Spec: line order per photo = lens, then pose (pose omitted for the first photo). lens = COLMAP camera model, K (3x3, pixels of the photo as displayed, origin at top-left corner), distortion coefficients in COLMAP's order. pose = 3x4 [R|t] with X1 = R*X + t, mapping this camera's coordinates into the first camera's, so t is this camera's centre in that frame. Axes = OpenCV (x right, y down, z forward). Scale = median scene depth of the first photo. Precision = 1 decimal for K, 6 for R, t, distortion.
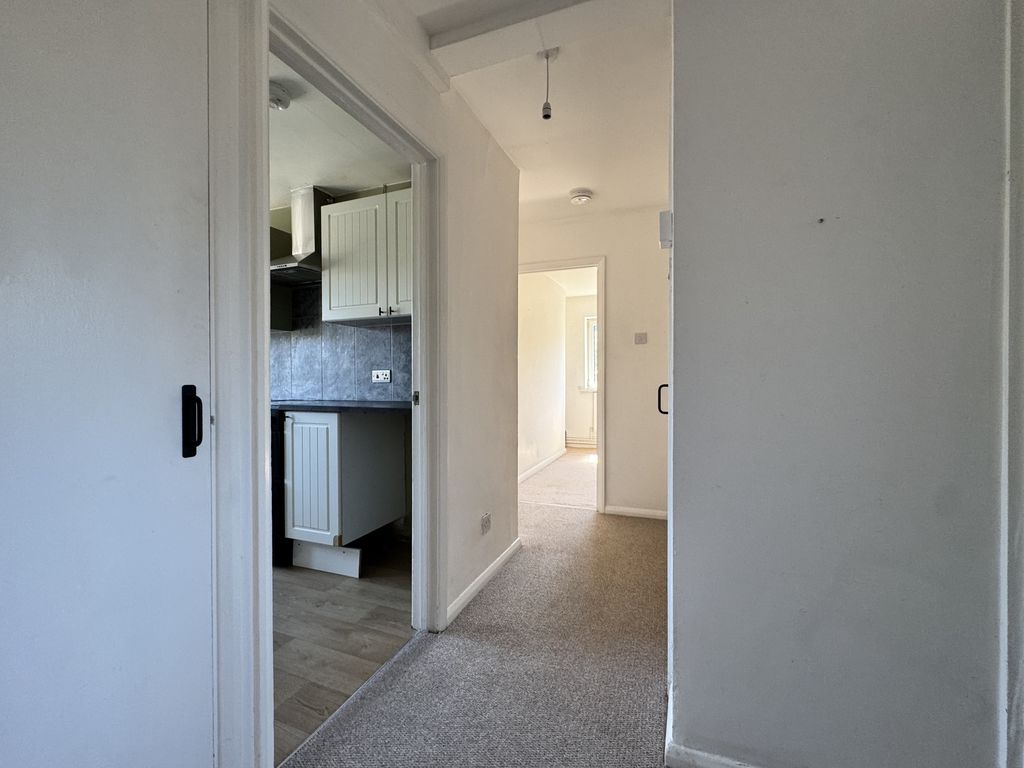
lens RADIAL K [[415.9, 0, 513.6], [0, 415.9, 375.8], [0, 0, 1]] dist [-0.000995, -0.000091]
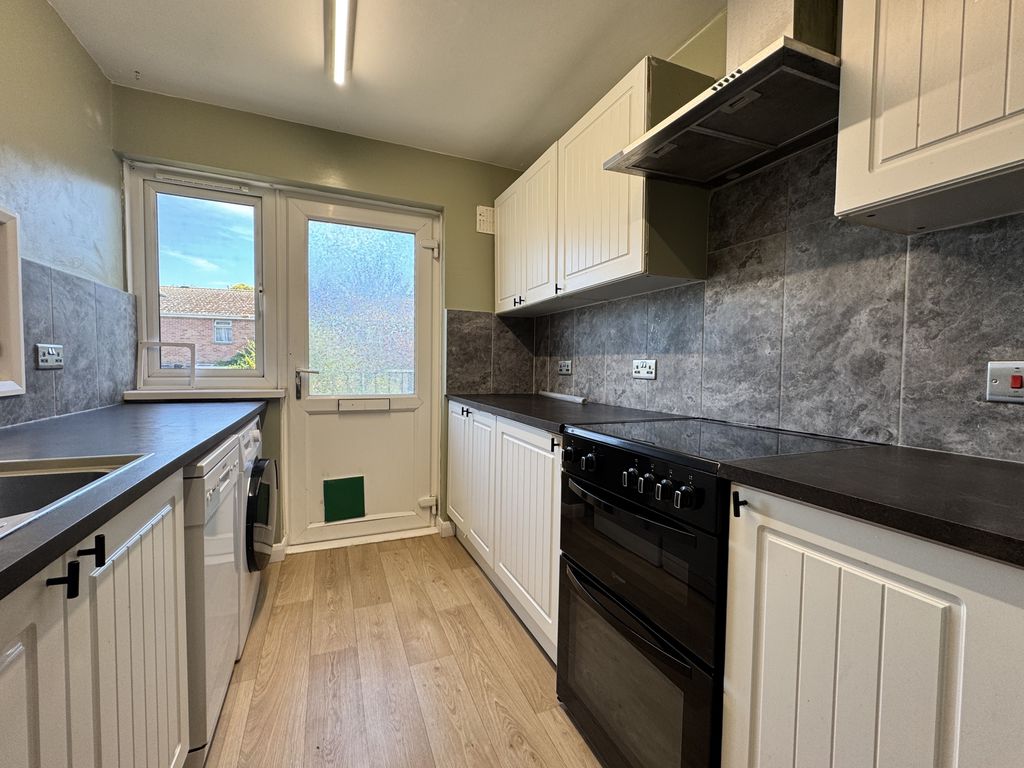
lens RADIAL K [[444.1, 0, 511.2], [0, 444.1, 381.2], [0, 0, 1]] dist [-0.000300, -0.000022]
pose [[0.697803, 0.041336, -0.715096, -0.338113], [-0.016298, 0.998991, 0.041842, -0.005886], [0.716105, -0.017543, 0.697772, 0.501253]]
